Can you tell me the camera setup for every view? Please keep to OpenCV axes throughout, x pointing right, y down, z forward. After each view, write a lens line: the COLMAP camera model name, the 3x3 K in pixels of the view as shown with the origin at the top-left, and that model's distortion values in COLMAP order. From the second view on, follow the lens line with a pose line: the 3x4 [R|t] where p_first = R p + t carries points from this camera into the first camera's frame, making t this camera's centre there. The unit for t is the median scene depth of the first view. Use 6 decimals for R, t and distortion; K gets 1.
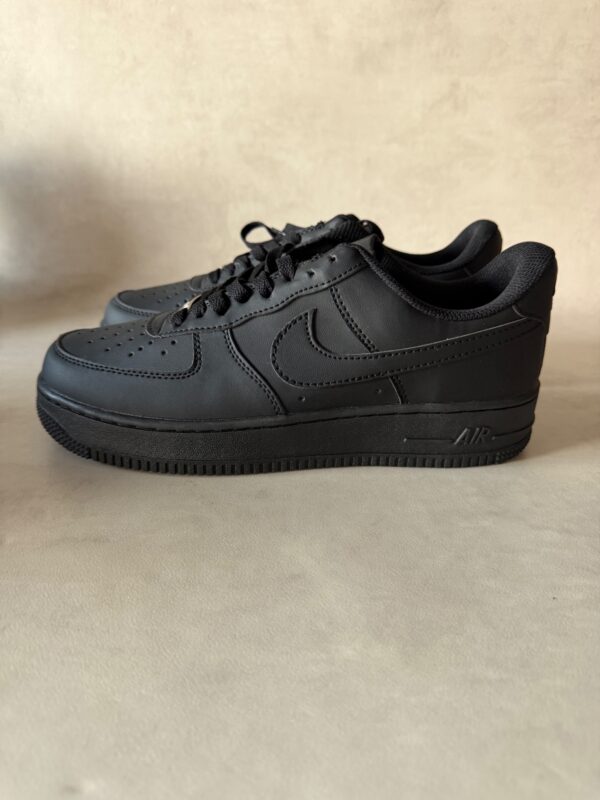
lens RADIAL K [[588.7, 0, 300.0], [0, 588.7, 400.0], [0, 0, 1]] dist [-0.012289, -0.008634]
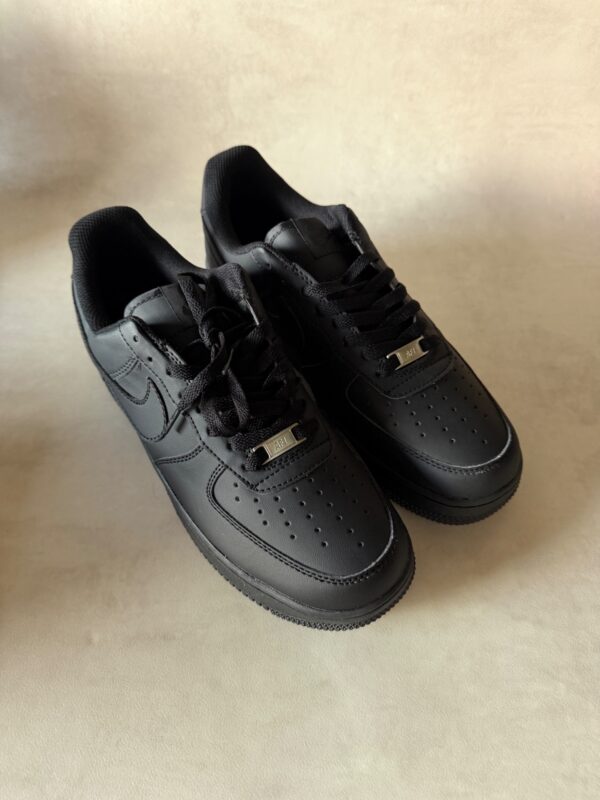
lens RADIAL K [[594.6, 0, 298.8], [0, 594.6, 395.7], [0, 0, 1]] dist [-0.013957, -0.006623]
pose [[0.999990, -0.001394, -0.004324, -0.062446], [0.003384, 0.863618, 0.504136, -1.015047], [0.003032, -0.504145, 0.863614, 0.193561]]
